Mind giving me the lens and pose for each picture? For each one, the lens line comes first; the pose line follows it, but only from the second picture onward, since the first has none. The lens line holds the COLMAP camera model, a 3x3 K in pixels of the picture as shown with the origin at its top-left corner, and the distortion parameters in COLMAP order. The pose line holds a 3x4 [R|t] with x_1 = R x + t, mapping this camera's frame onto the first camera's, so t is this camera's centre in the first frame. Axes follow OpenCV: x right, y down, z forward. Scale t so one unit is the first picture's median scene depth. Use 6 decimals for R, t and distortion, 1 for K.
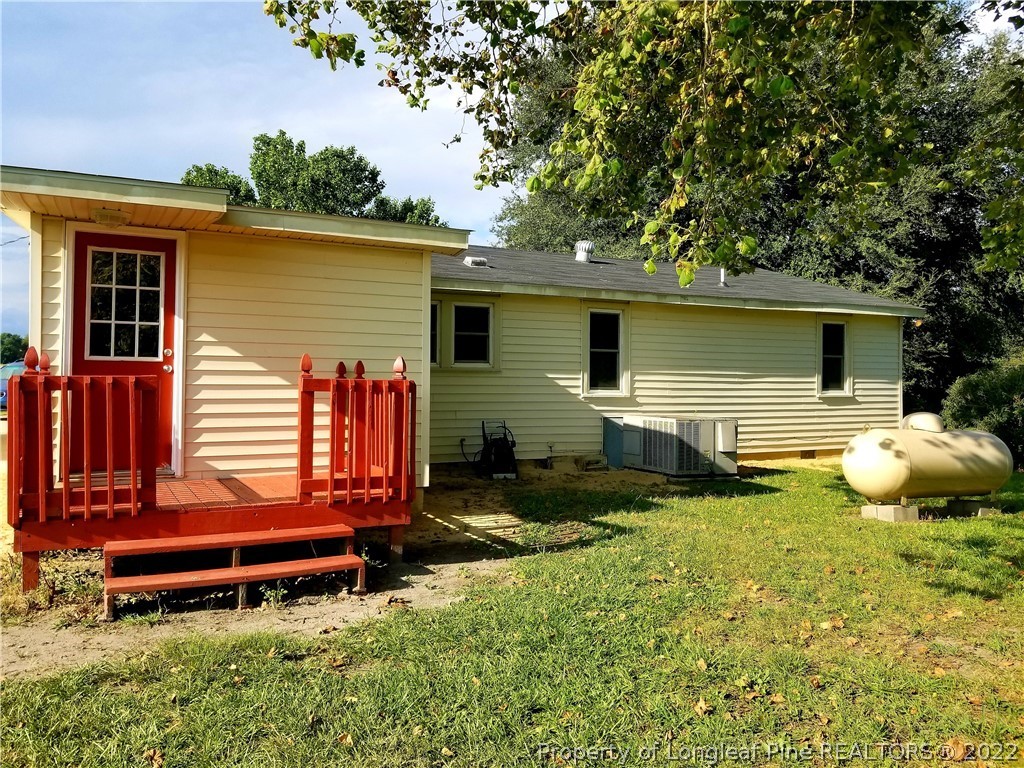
lens RADIAL K [[808.0, 0, 507.4], [0, 808.0, 378.7], [0, 0, 1]] dist [0.059032, -0.080247]
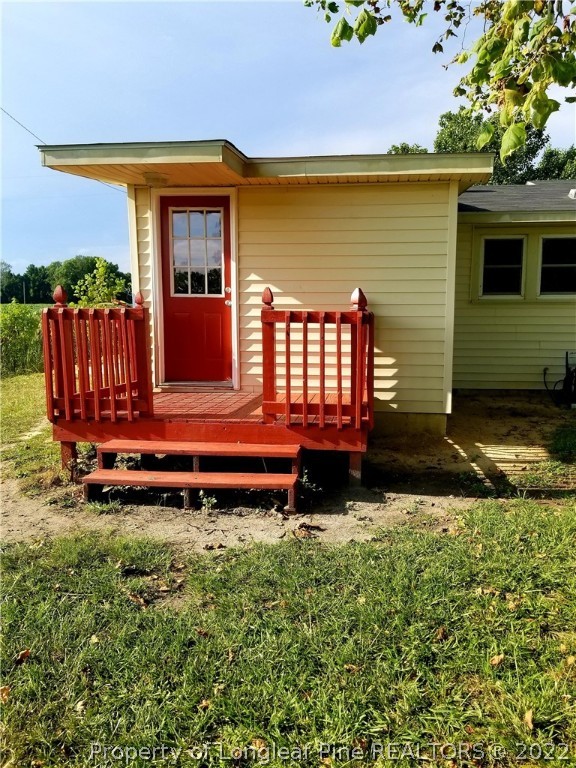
lens RADIAL K [[606.0, 0, 291.5], [0, 606.0, 389.9], [0, 0, 1]] dist [0.059032, -0.080247]
pose [[0.831496, 0.066262, -0.551565, 0.214129], [0.004258, 0.992072, 0.125600, 0.003474], [0.555515, -0.106784, 0.824621, 0.308819]]
